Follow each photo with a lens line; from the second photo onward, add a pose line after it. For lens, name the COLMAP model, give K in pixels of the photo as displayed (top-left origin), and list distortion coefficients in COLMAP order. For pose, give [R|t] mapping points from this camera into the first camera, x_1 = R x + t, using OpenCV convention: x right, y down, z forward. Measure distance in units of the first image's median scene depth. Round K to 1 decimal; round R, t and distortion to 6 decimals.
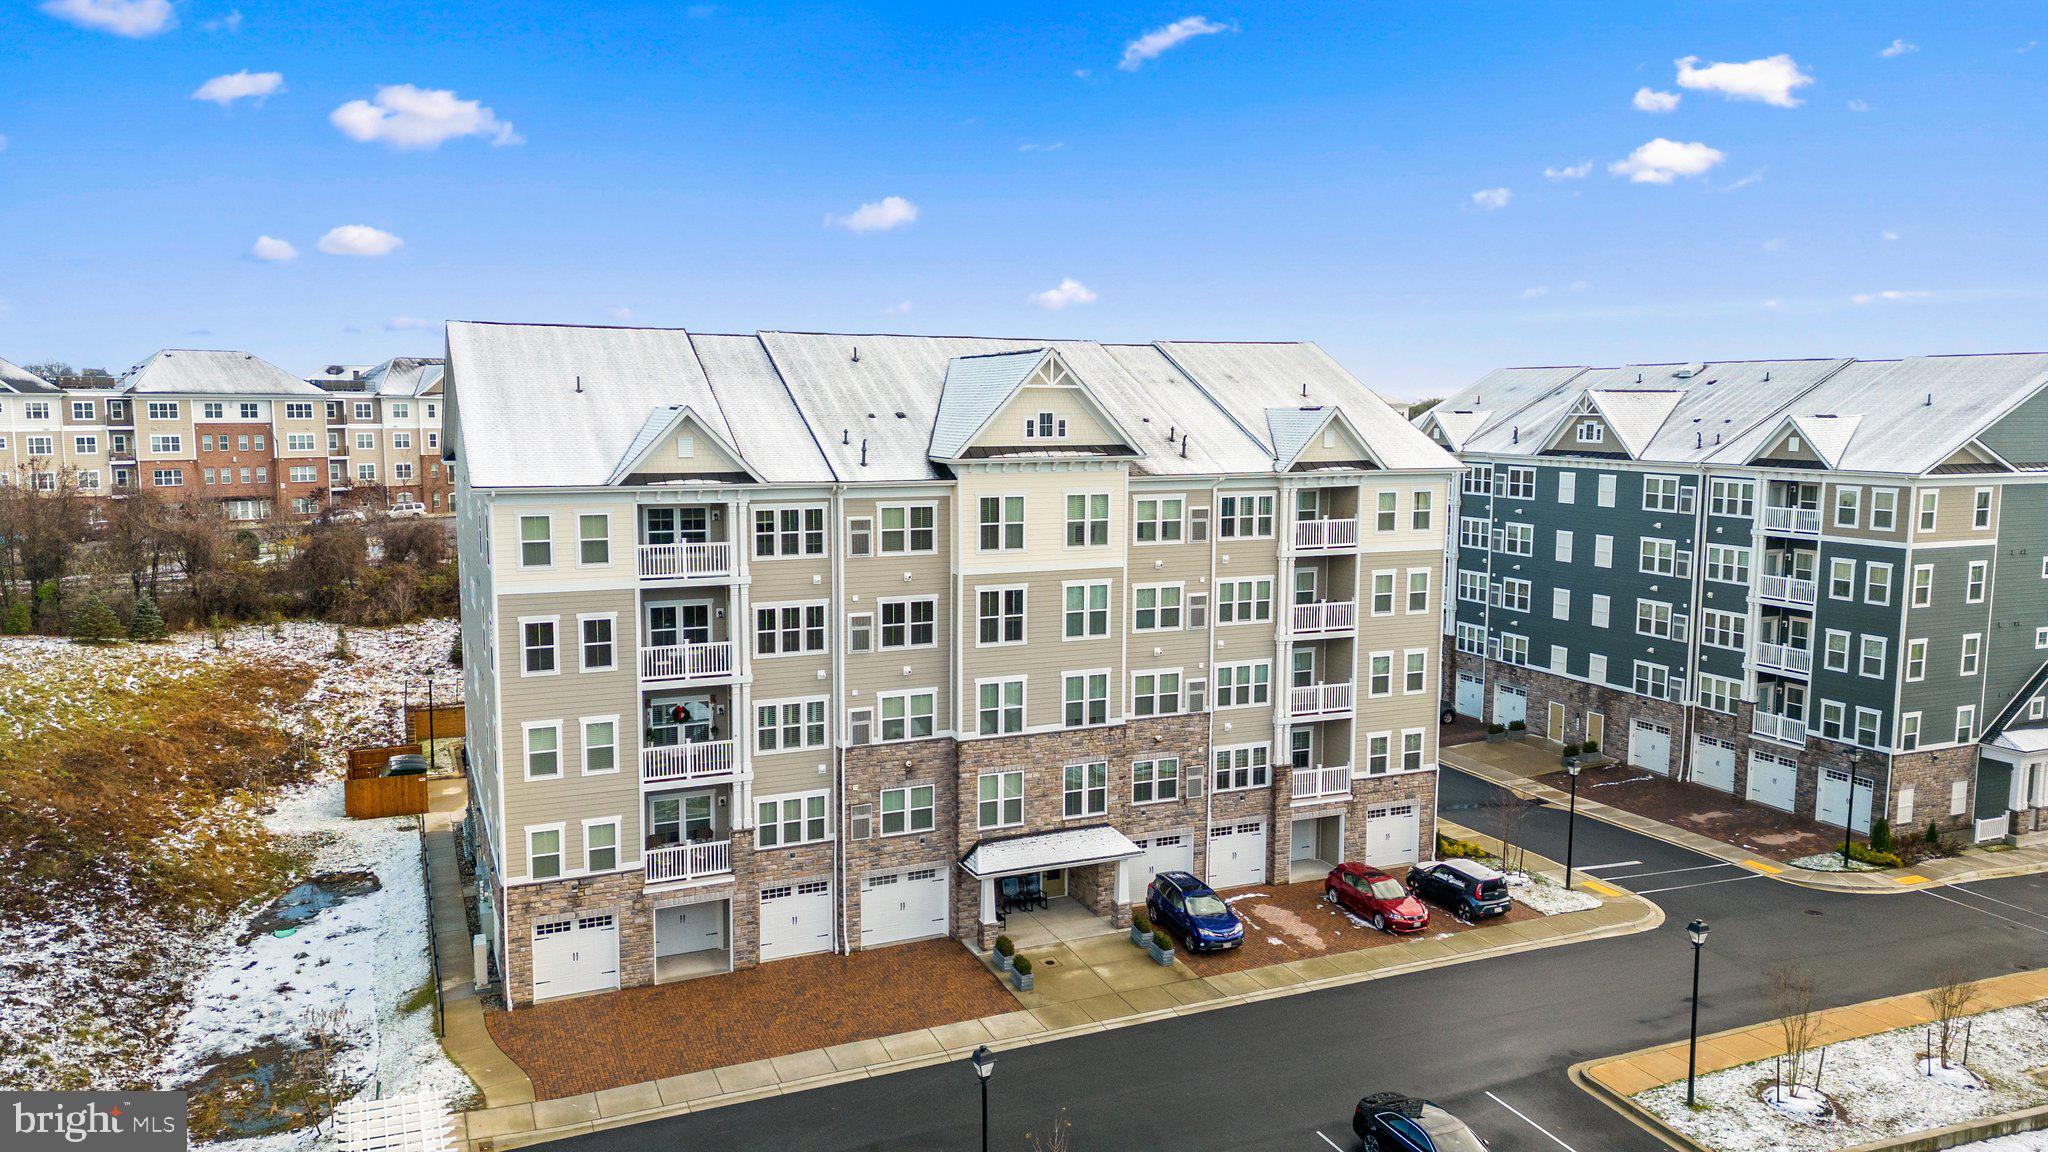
lens RADIAL K [[1422.6, 0, 1017.6], [0, 1422.6, 578.5], [0, 0, 1]] dist [0.081876, -0.078353]
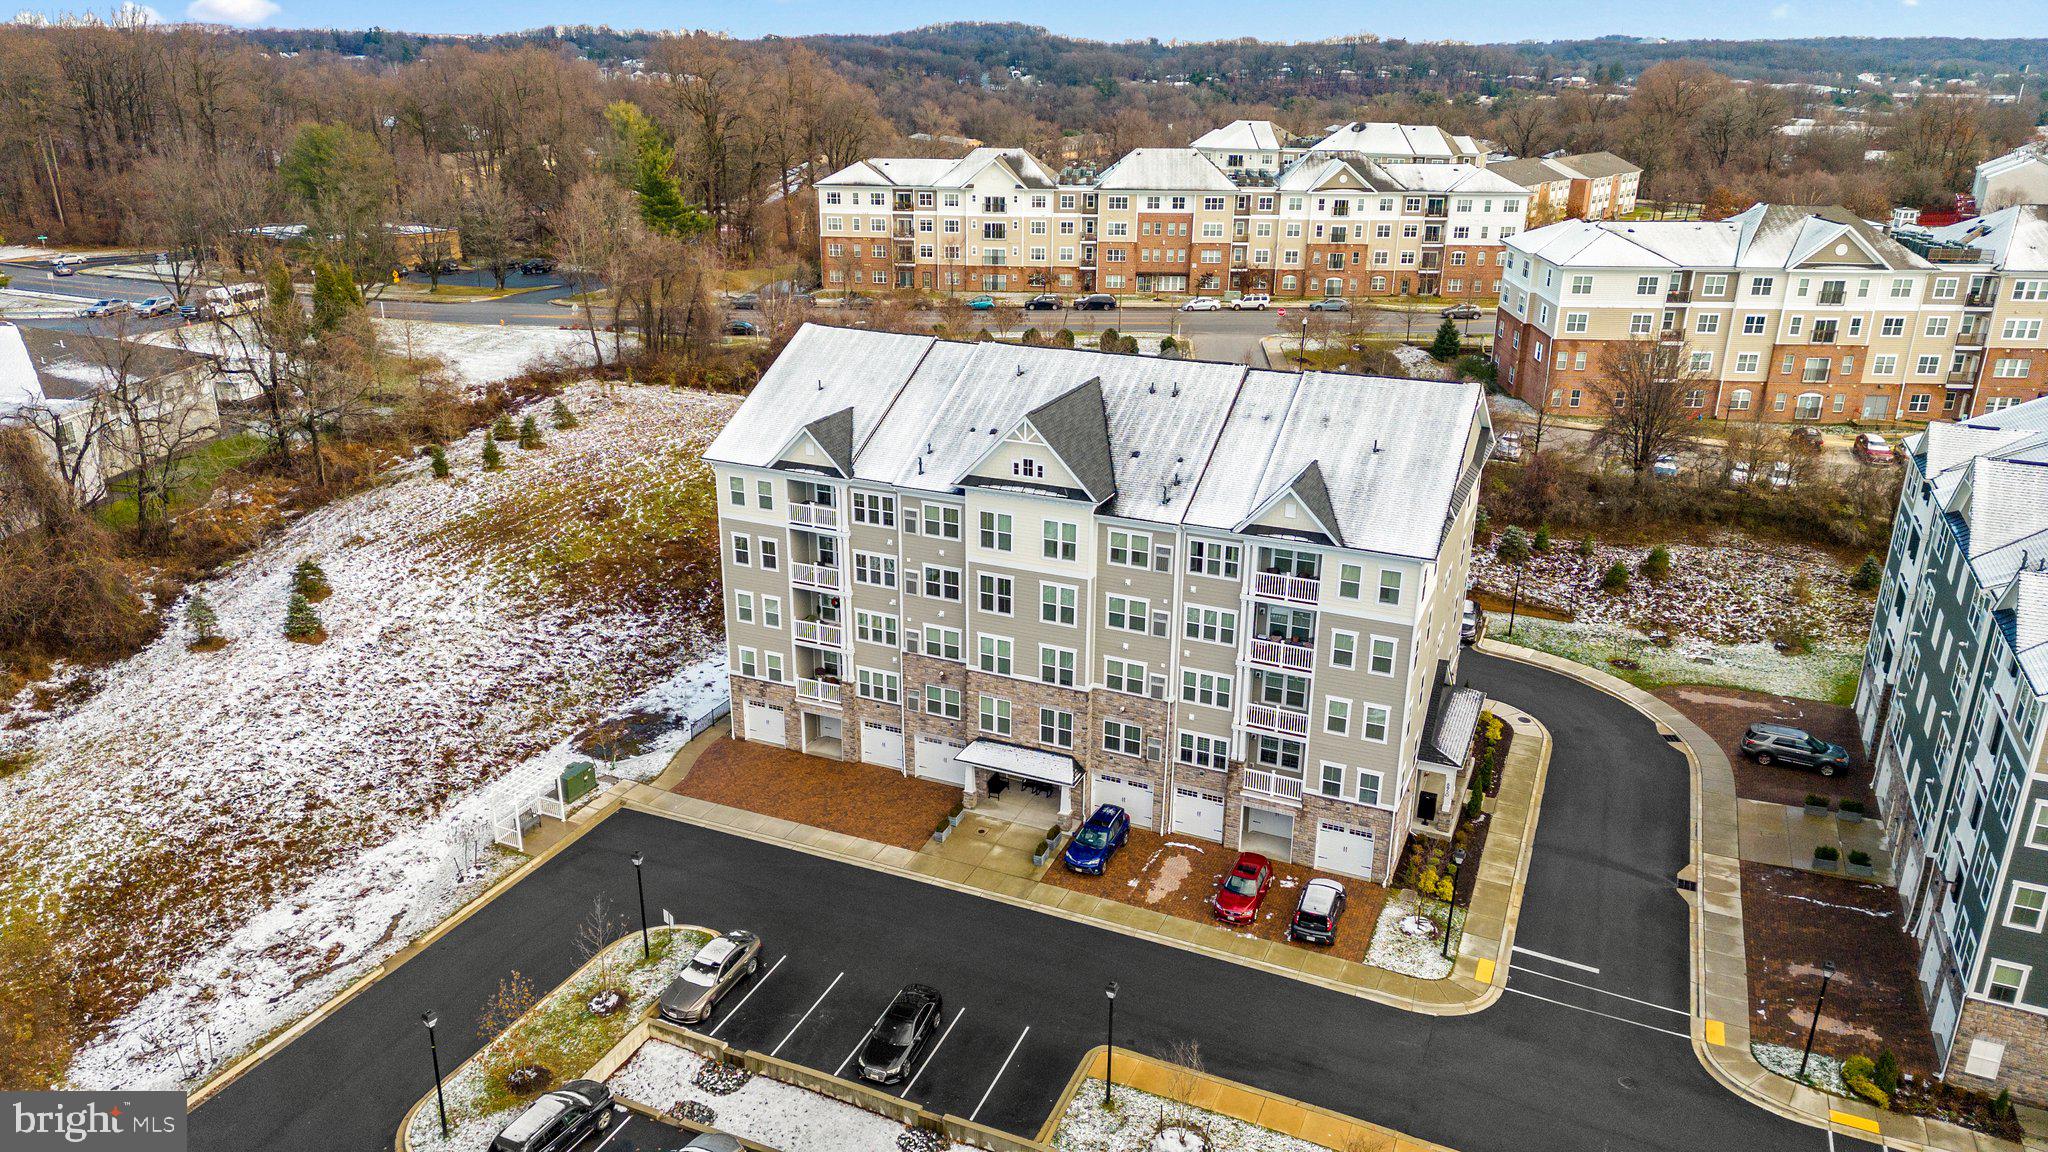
lens RADIAL K [[1424.0, 0, 1018.3], [0, 1424.0, 572.6], [0, 0, 1]] dist [0.086603, -0.086401]
pose [[0.674857, 0.256114, -0.692080, 0.955004], [-0.096443, 0.960409, 0.261370, -0.357680], [0.731620, -0.109641, 0.672839, 0.073227]]
